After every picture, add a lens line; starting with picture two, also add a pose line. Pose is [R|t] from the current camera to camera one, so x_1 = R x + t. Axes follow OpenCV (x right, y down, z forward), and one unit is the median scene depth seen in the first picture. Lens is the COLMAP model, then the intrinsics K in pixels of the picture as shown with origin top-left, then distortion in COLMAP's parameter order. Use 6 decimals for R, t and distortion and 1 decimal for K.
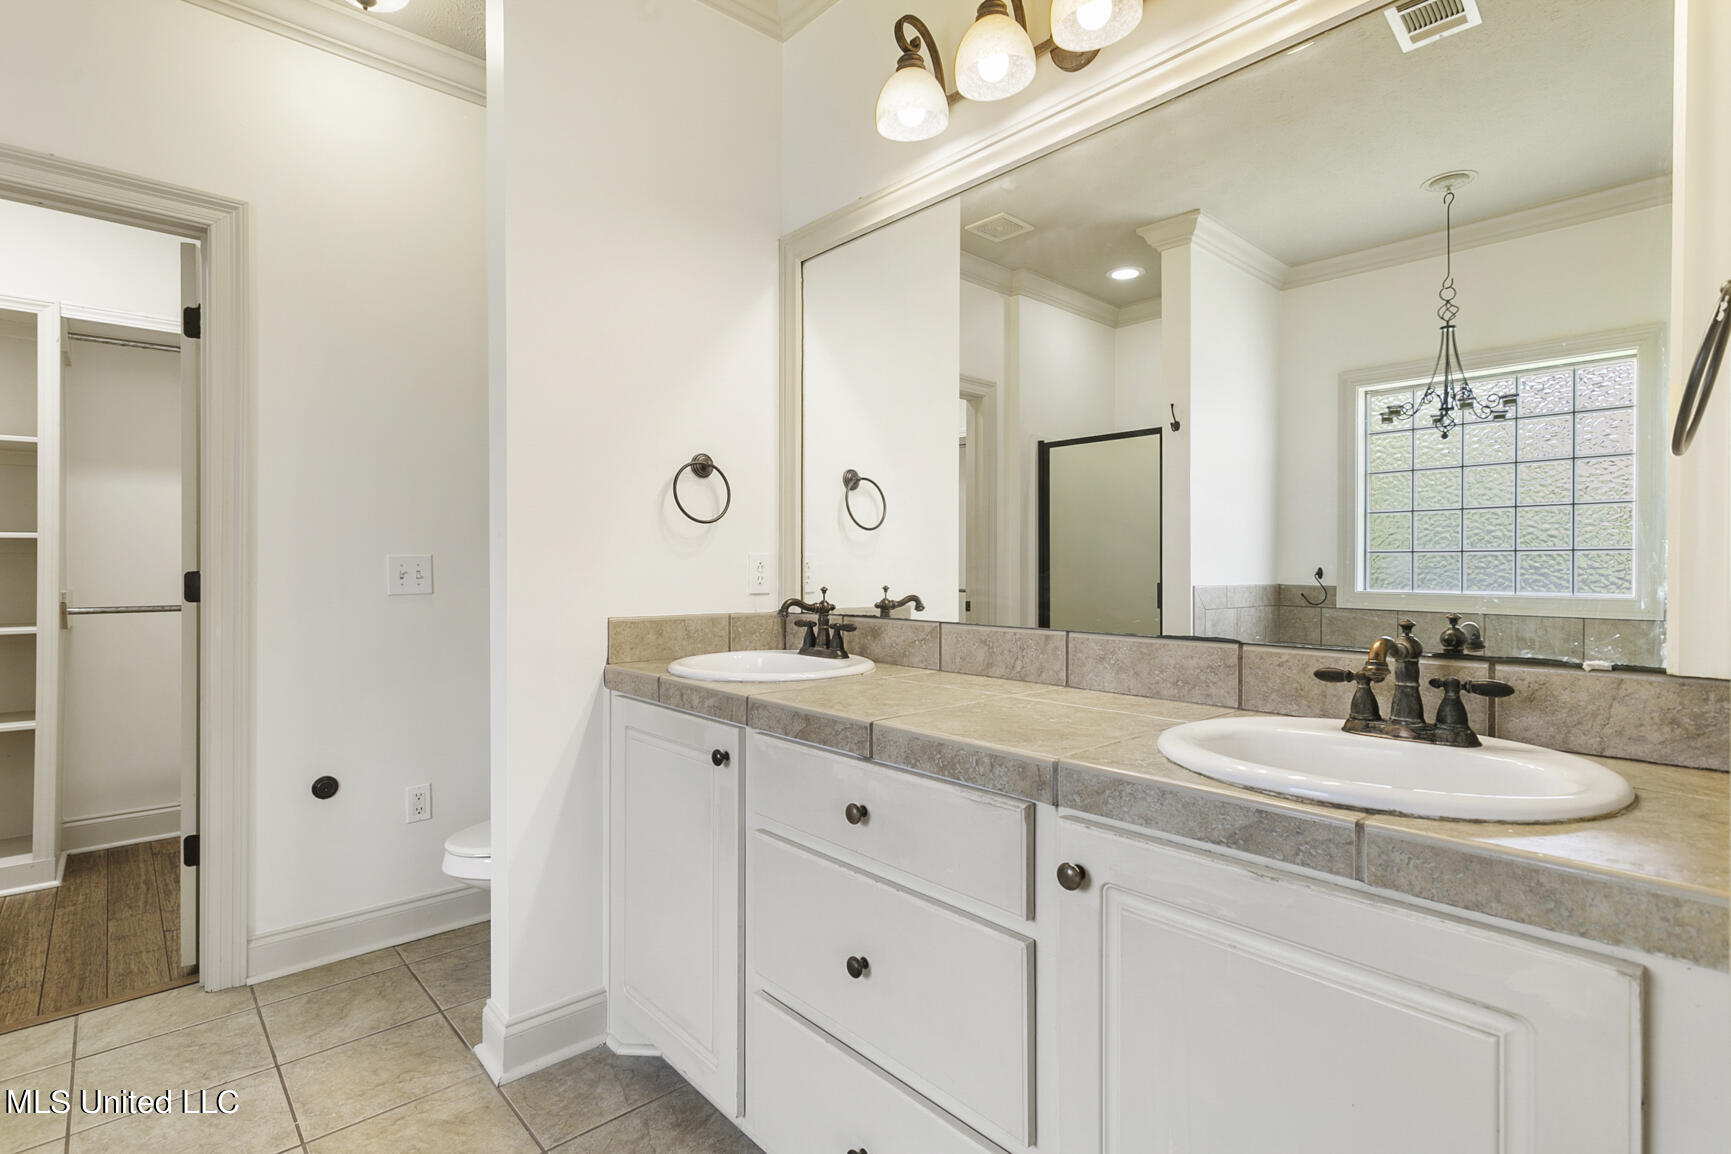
lens RADIAL K [[829.9, 0, 852.0], [0, 829.9, 559.3], [0, 0, 1]] dist [0.007392, 0.000045]
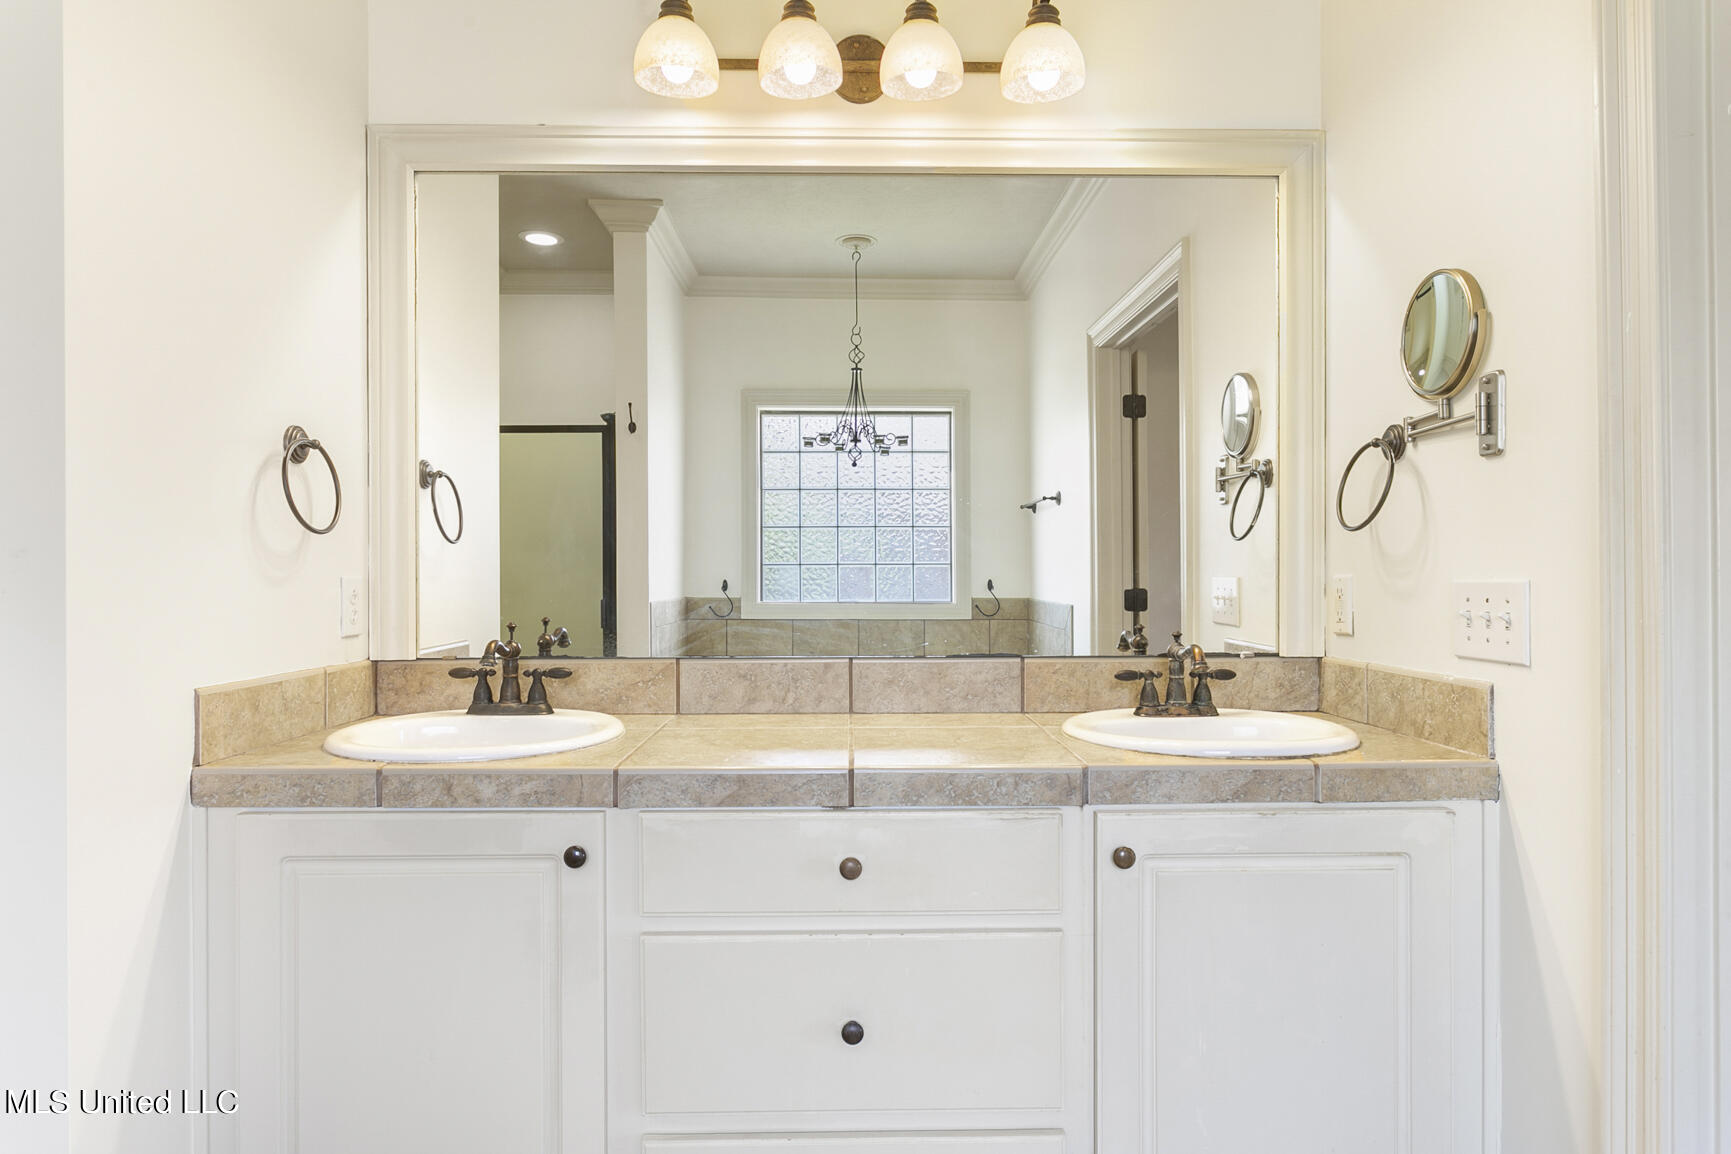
lens RADIAL K [[1014.5, 0, 858.7], [0, 1014.5, 548.2], [0, 0, 1]] dist [-0.005319, 0.000898]
pose [[0.654891, 0.013056, 0.755610, -0.763112], [-0.002549, 0.999883, -0.015067, -0.031216], [-0.755719, 0.007941, 0.654848, 0.221621]]
